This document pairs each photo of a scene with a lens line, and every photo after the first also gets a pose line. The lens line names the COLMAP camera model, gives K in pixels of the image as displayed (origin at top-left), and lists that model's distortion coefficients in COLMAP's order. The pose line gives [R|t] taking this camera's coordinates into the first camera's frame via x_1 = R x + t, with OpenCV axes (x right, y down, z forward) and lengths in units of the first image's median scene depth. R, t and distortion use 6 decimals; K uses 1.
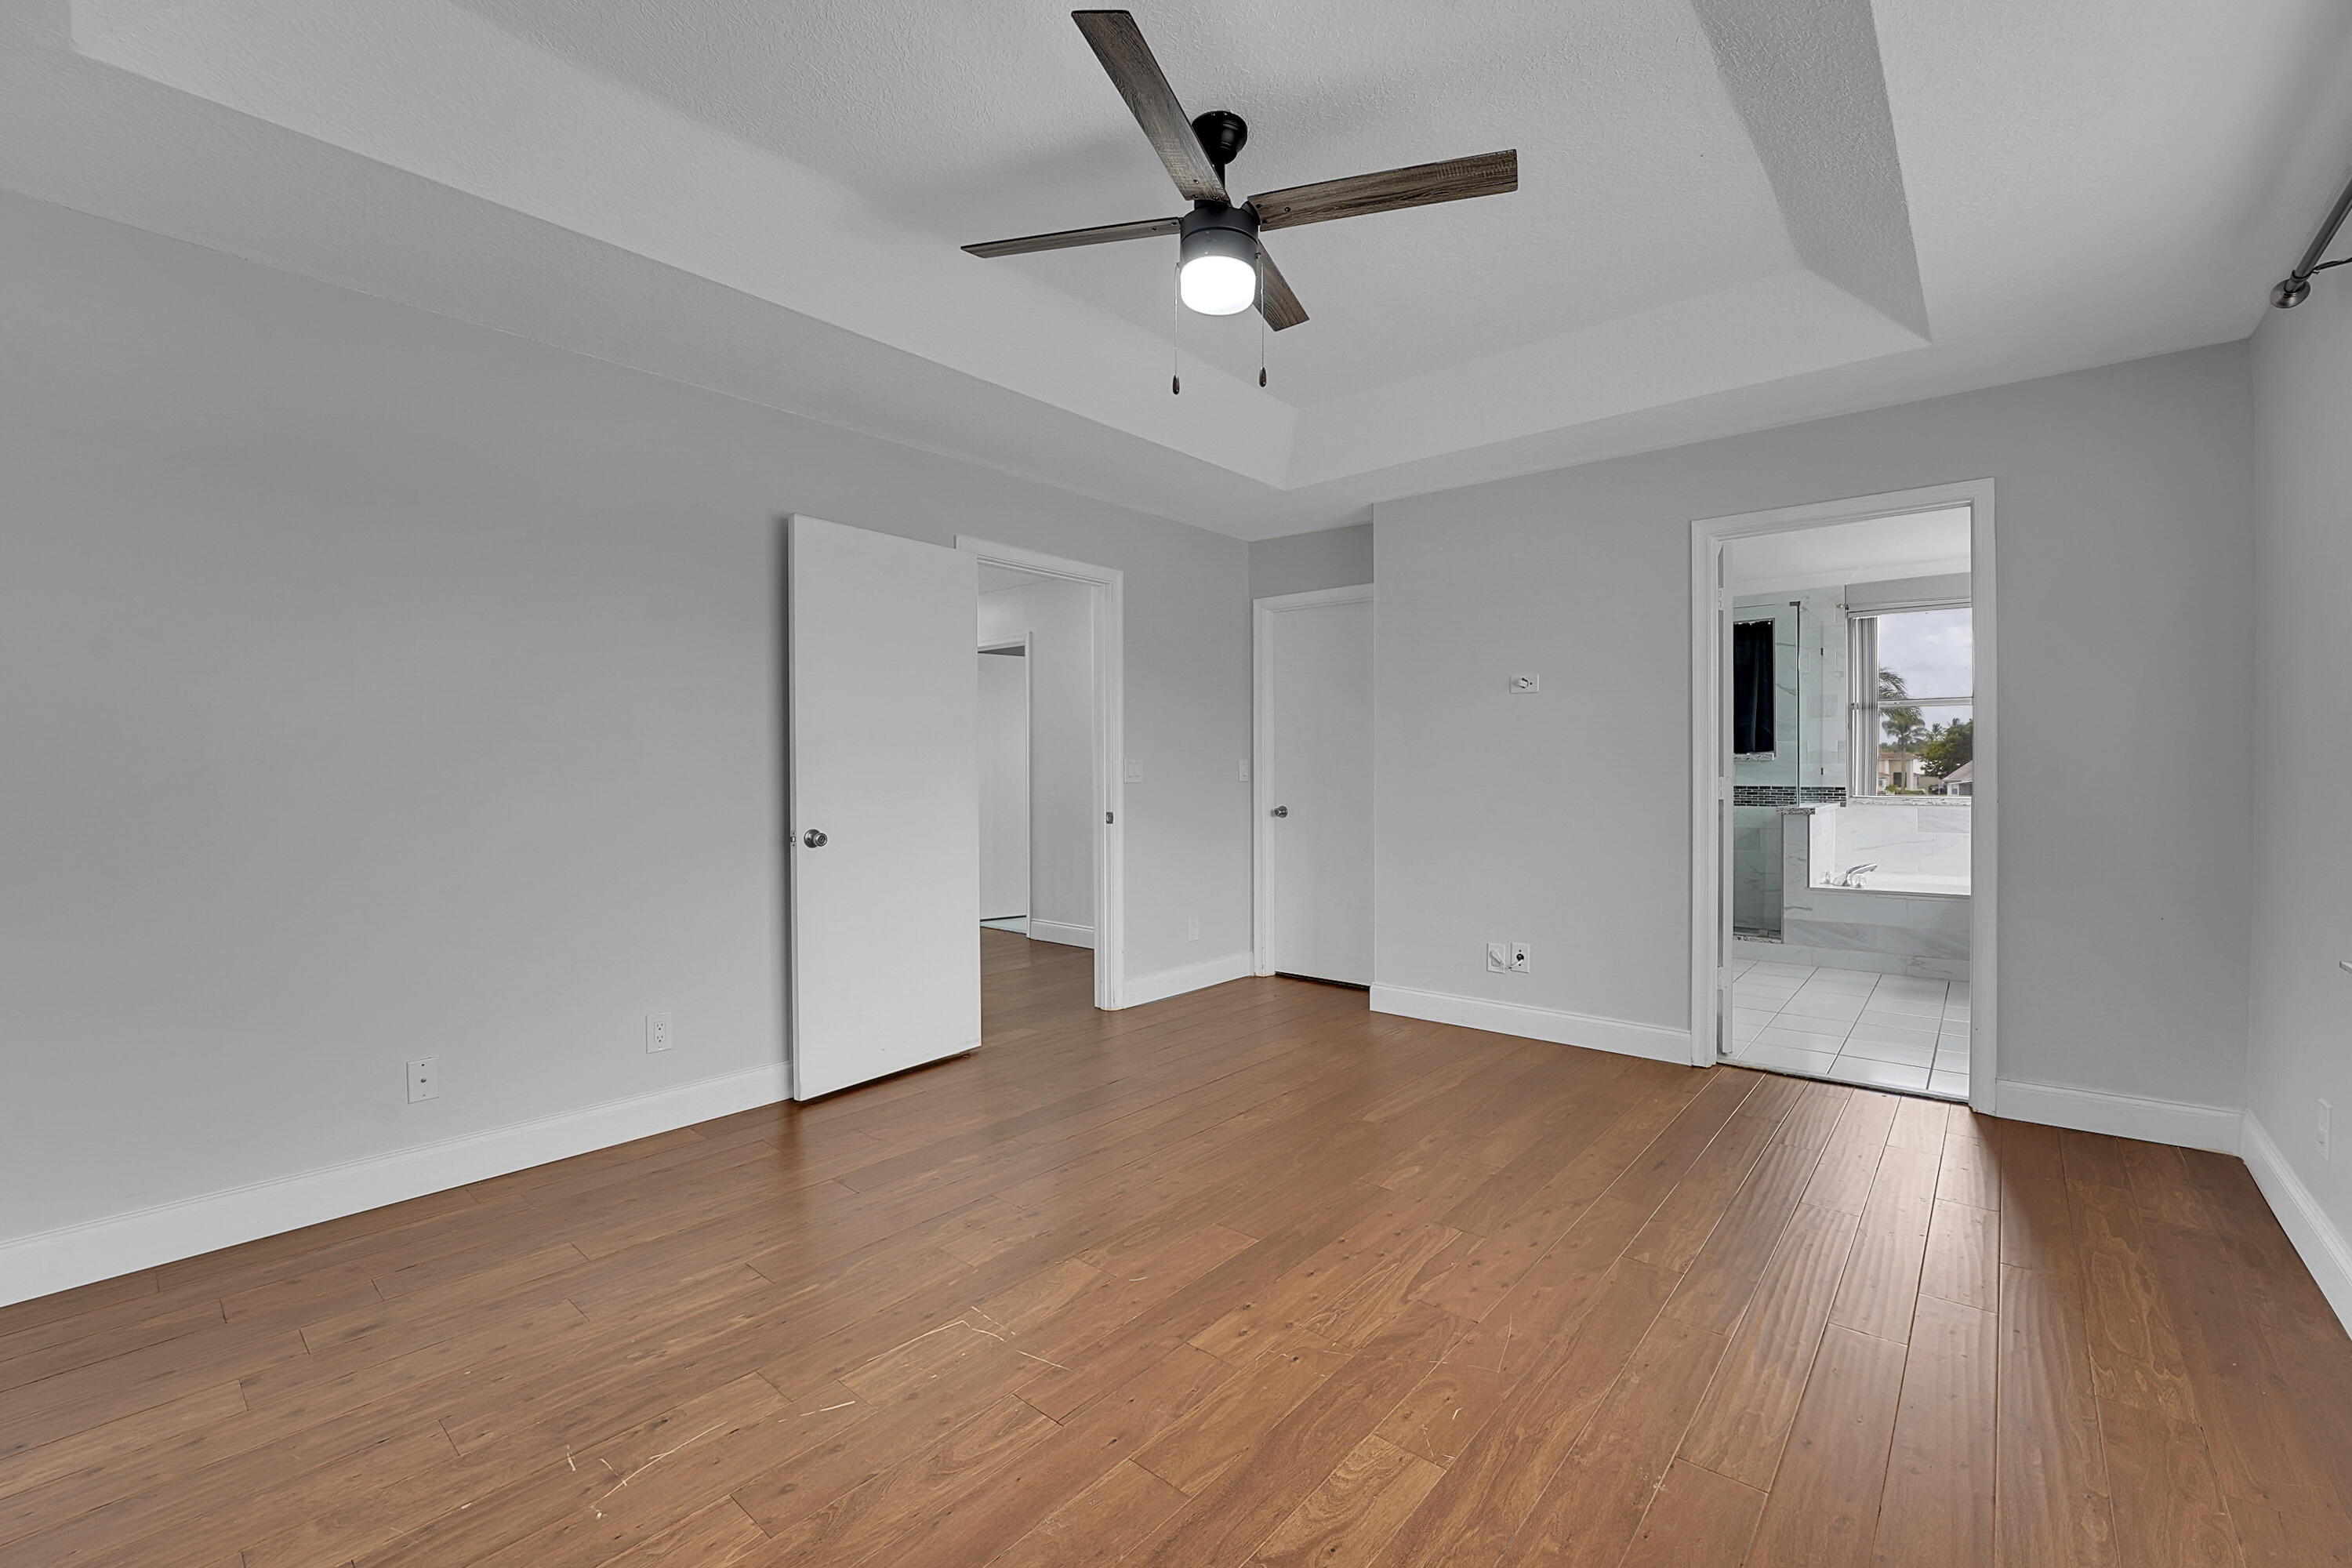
lens RADIAL K [[968.9, 0, 1213.2], [0, 968.9, 780.1], [0, 0, 1]] dist [-0.019900, -0.000707]
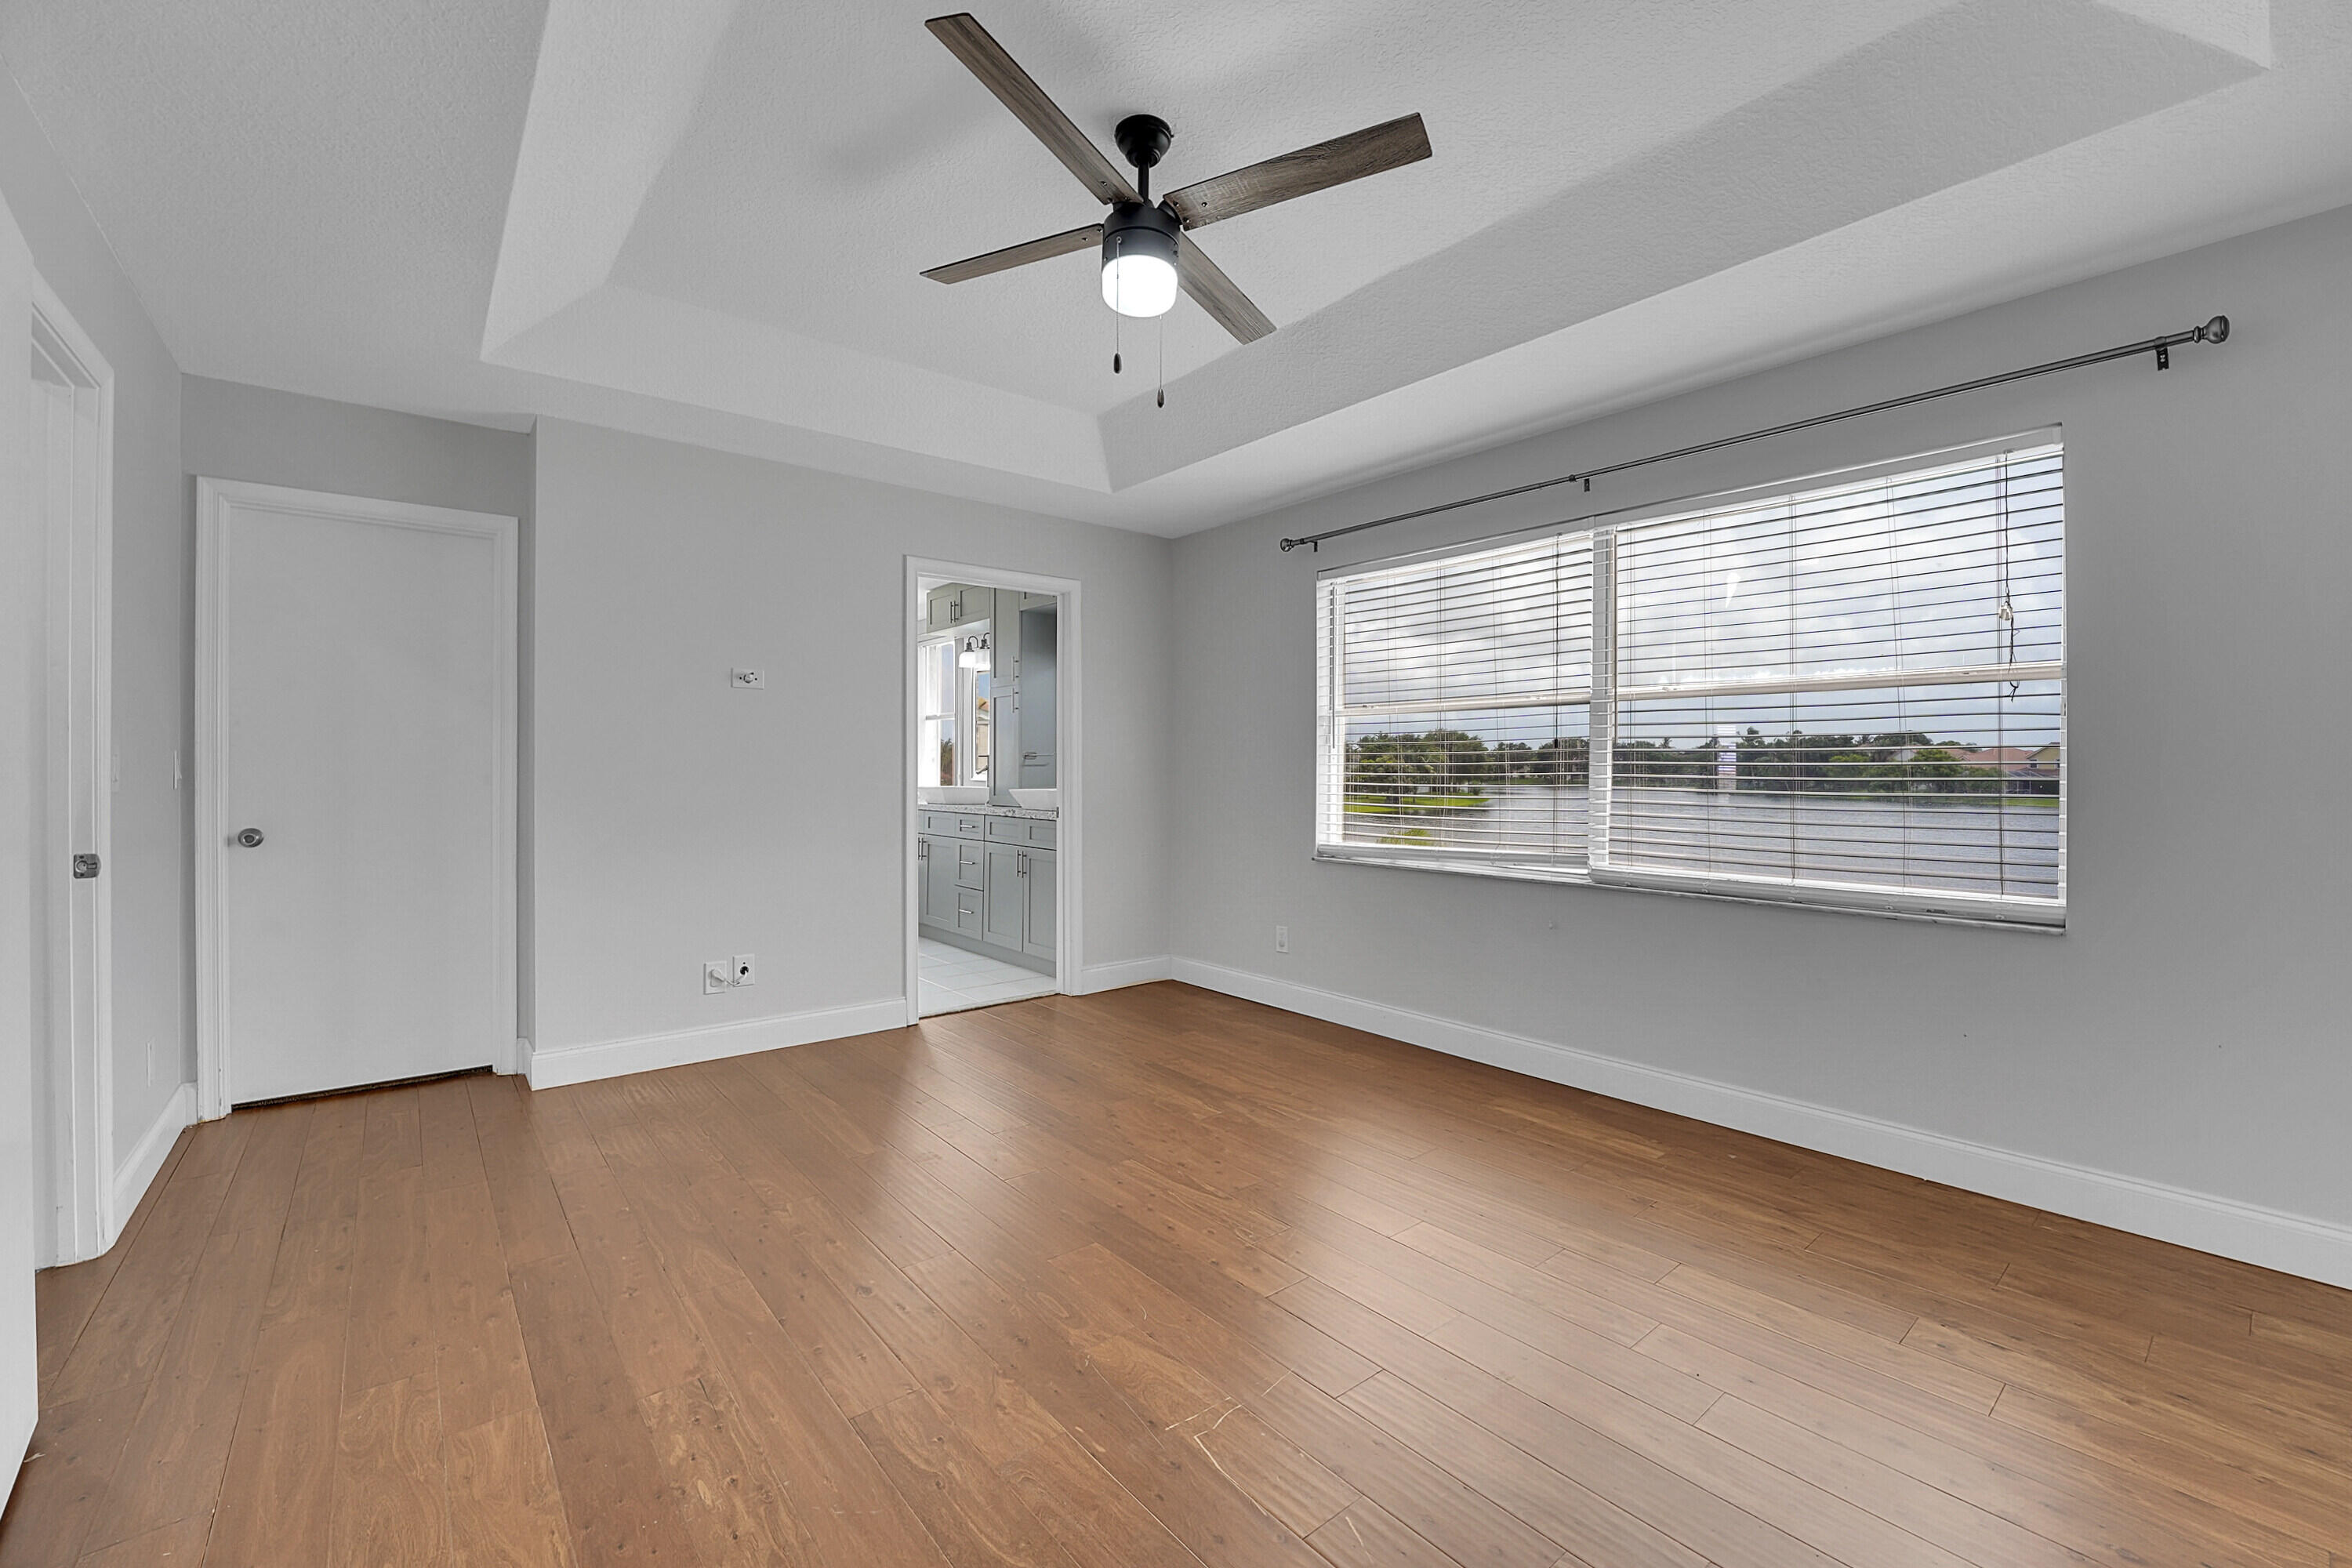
lens RADIAL K [[968.9, 0, 1165.3], [0, 968.9, 776.1], [0, 0, 1]] dist [-0.019900, -0.000707]
pose [[0.202232, -0.003256, 0.979332, -0.390679], [0.007543, 0.999970, 0.001767, -0.002282], [-0.979309, 0.007030, 0.202250, 0.311254]]
